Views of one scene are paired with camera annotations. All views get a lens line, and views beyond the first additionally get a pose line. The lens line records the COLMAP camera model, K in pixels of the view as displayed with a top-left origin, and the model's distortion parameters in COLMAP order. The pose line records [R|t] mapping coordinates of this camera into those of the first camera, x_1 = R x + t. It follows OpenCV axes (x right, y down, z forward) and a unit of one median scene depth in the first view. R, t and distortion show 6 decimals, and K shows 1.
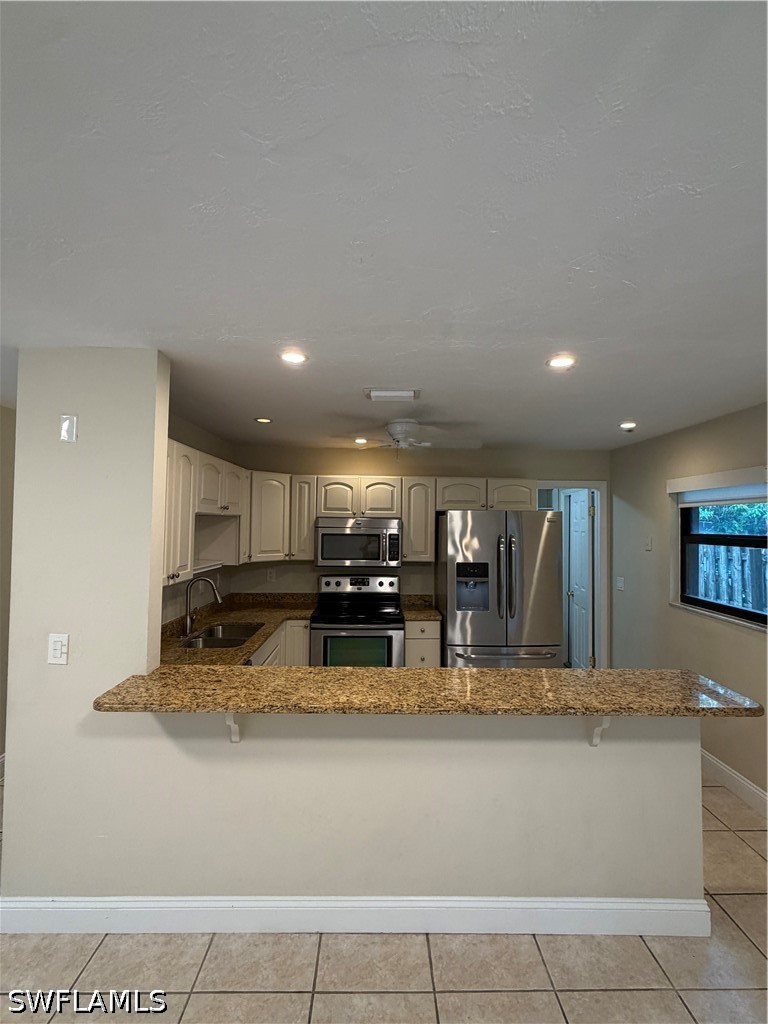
lens RADIAL K [[477.1, 0, 384.0], [0, 477.1, 512.0], [0, 0, 1]] dist [-0.000038, -0.000004]
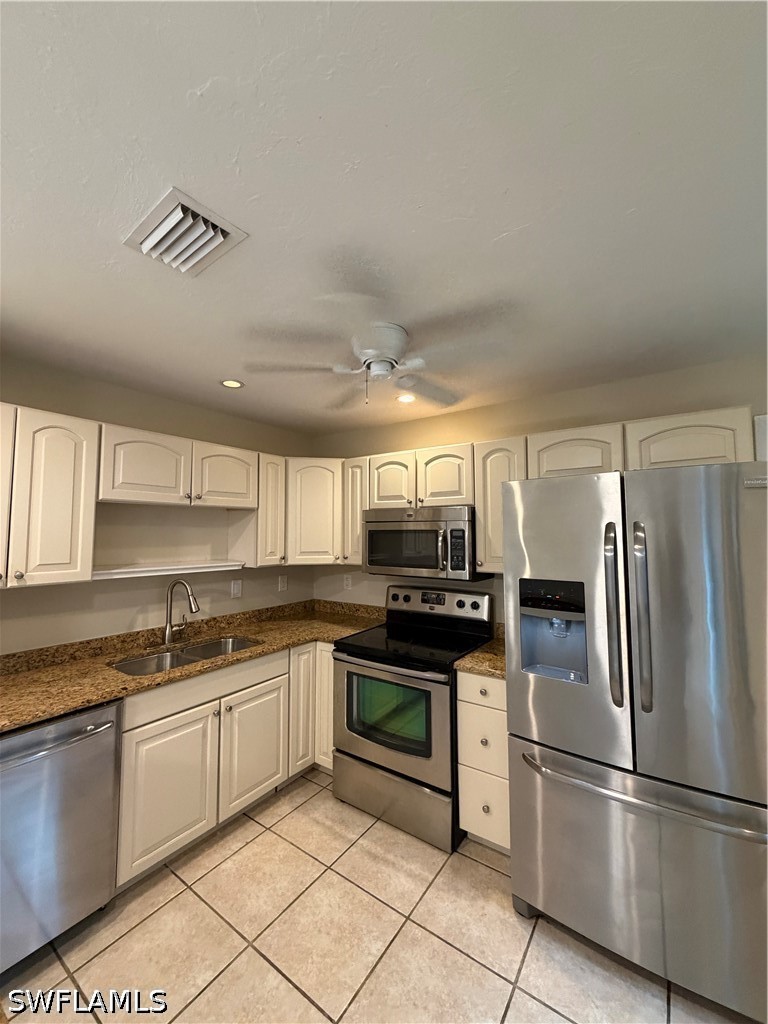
lens RADIAL K [[406.2, 0, 384.0], [0, 406.2, 512.0], [0, 0, 1]] dist [-0.000941, -0.000237]
pose [[0.810290, -0.041736, -0.584542, 0.261909], [0.023002, 0.998957, -0.039440, 0.041047], [0.585578, 0.018513, 0.810405, 0.481380]]
